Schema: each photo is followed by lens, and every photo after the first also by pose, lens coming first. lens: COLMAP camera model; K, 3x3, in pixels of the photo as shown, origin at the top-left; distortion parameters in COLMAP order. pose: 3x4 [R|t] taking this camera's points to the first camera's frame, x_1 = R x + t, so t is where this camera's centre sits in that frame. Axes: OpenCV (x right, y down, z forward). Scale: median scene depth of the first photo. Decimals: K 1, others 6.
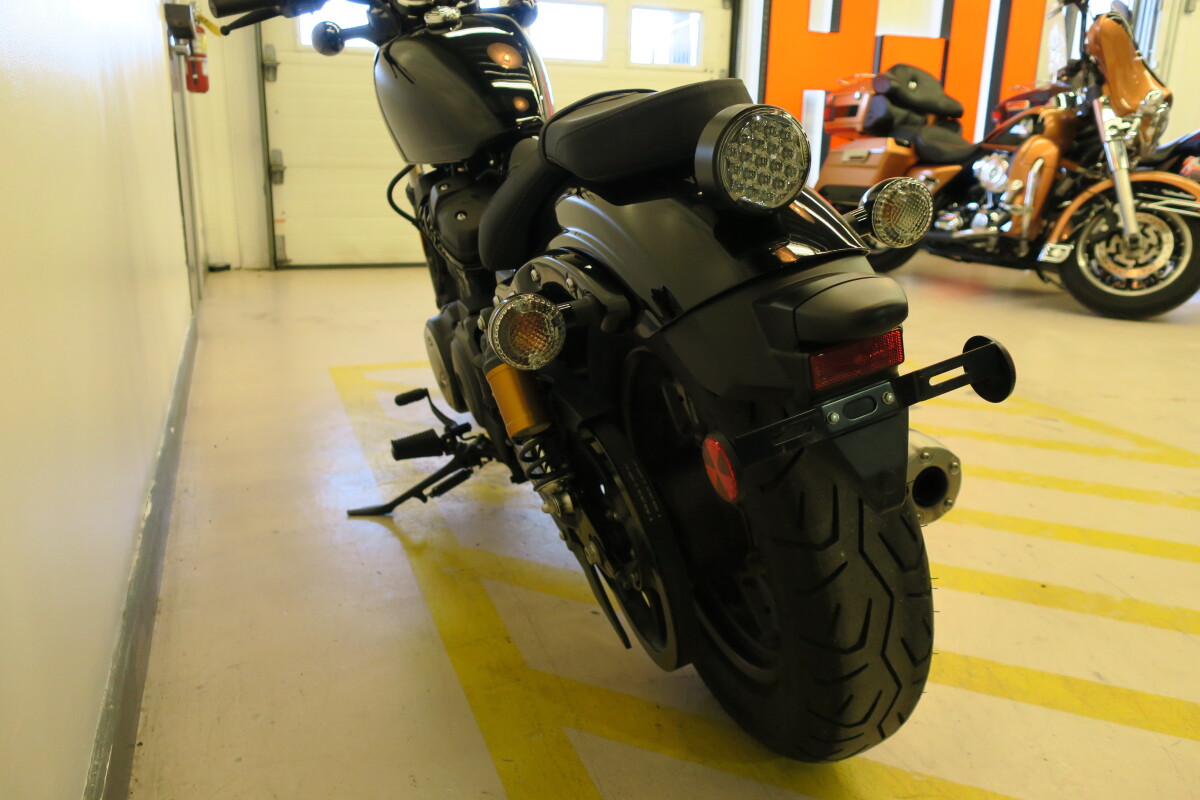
lens RADIAL K [[950.5, 0, 593.7], [0, 950.5, 425.6], [0, 0, 1]] dist [-0.008332, -0.004628]
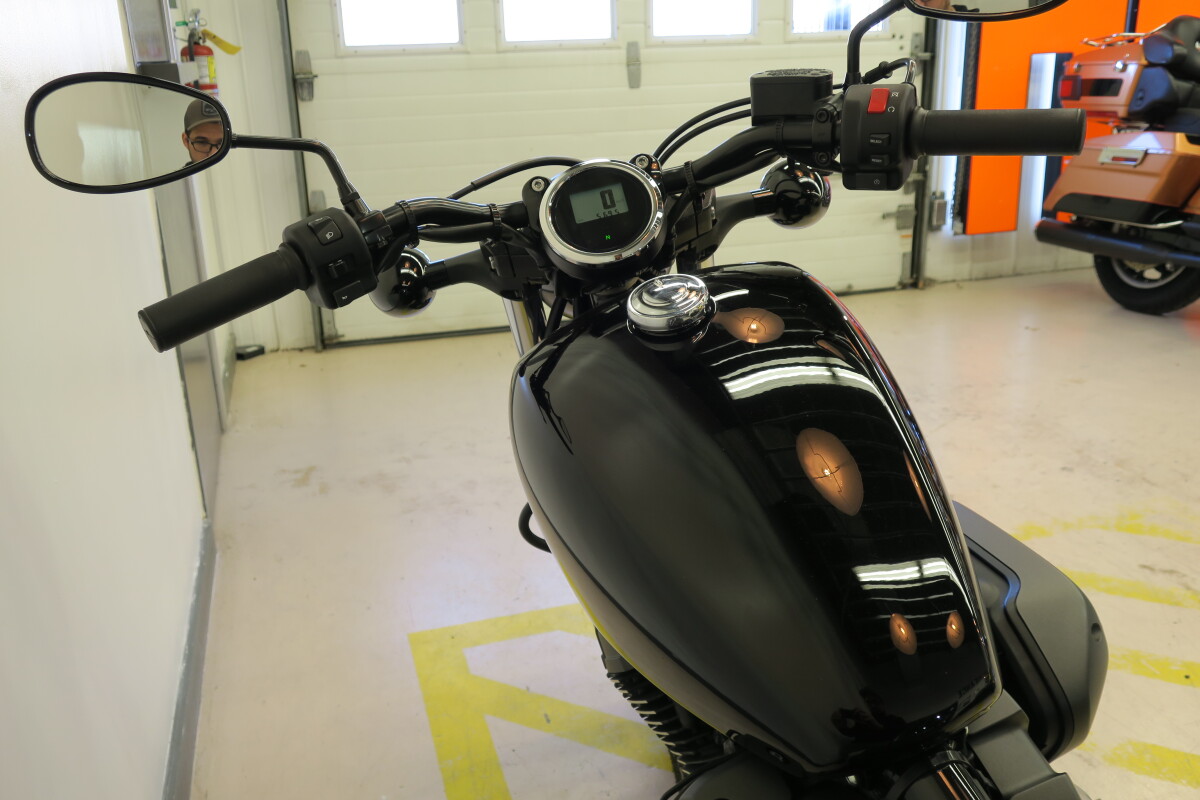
lens RADIAL K [[1091.3, 0, 599.7], [0, 1091.3, 399.9], [0, 0, 1]] dist [-0.002895, -0.004405]
pose [[0.996155, -0.031781, -0.081645, -0.049746], [0.034265, 0.998986, 0.029212, -0.141837], [0.080634, -0.031897, 0.996233, 0.160830]]
